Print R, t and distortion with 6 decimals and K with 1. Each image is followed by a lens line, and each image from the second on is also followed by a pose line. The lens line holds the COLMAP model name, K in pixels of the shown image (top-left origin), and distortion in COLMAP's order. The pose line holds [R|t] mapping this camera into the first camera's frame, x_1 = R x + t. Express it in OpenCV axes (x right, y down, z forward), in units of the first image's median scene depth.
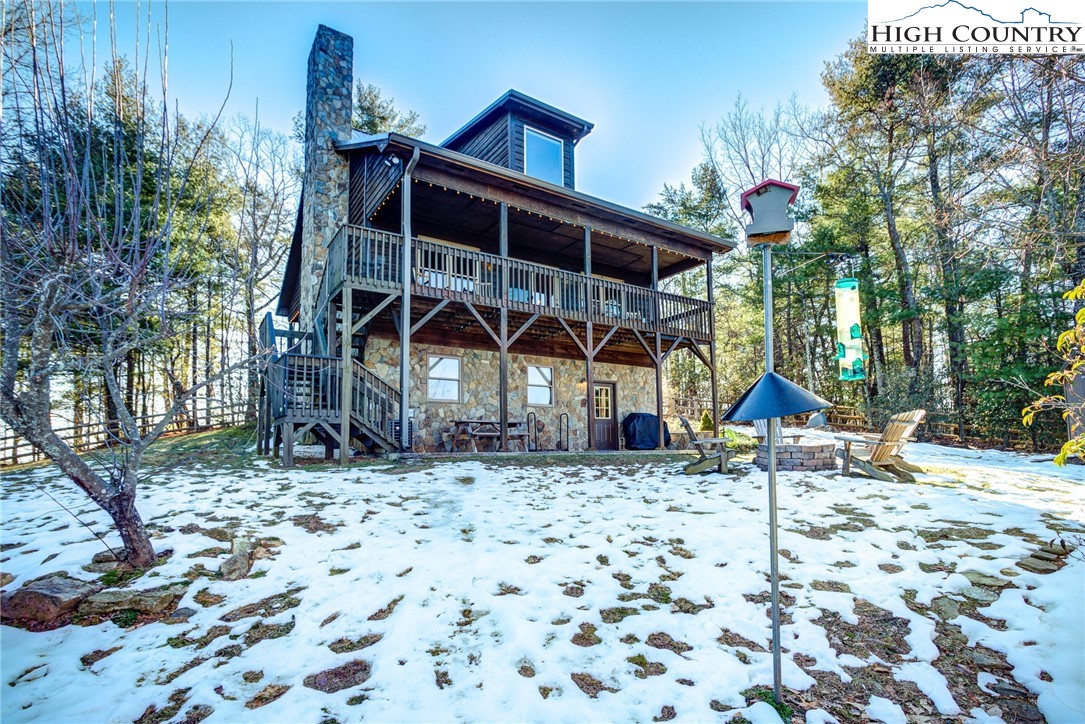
lens RADIAL K [[527.0, 0, 542.5], [0, 527.0, 362.0], [0, 0, 1]] dist [0.006285, 0.000730]
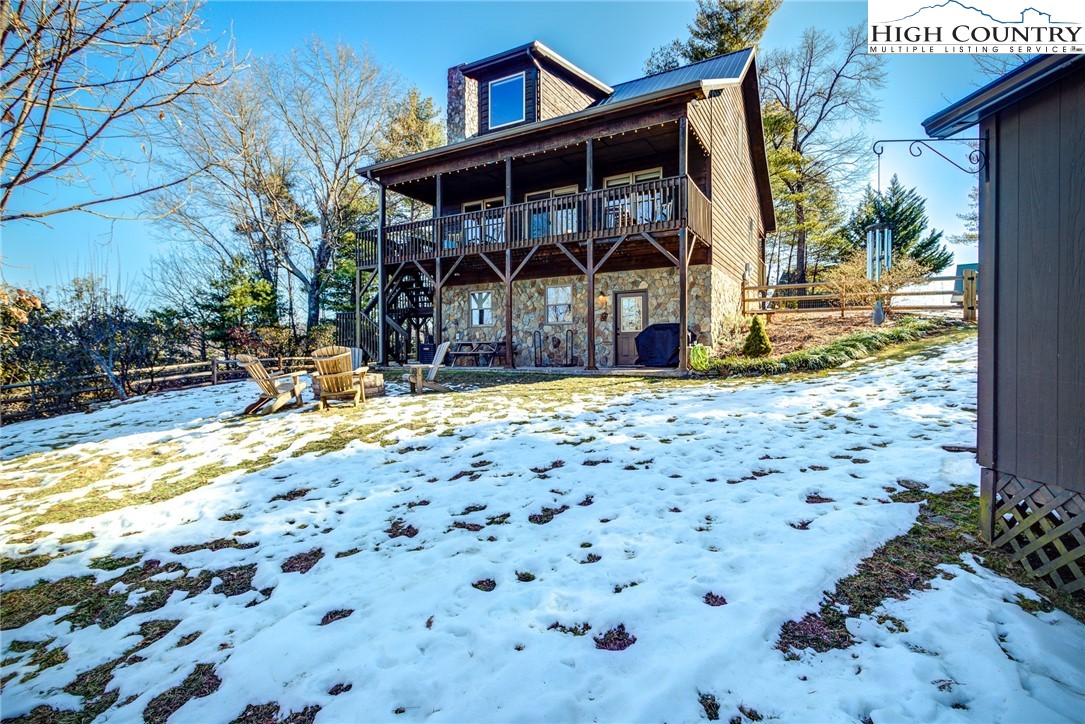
lens RADIAL K [[527.0, 0, 542.5], [0, 527.0, 362.0], [0, 0, 1]] dist [0.006285, 0.000730]
pose [[0.392404, 0.034730, -0.919137, 1.065630], [0.142960, 0.984840, 0.098246, 0.054402], [0.908615, -0.169952, 0.381490, 0.567137]]
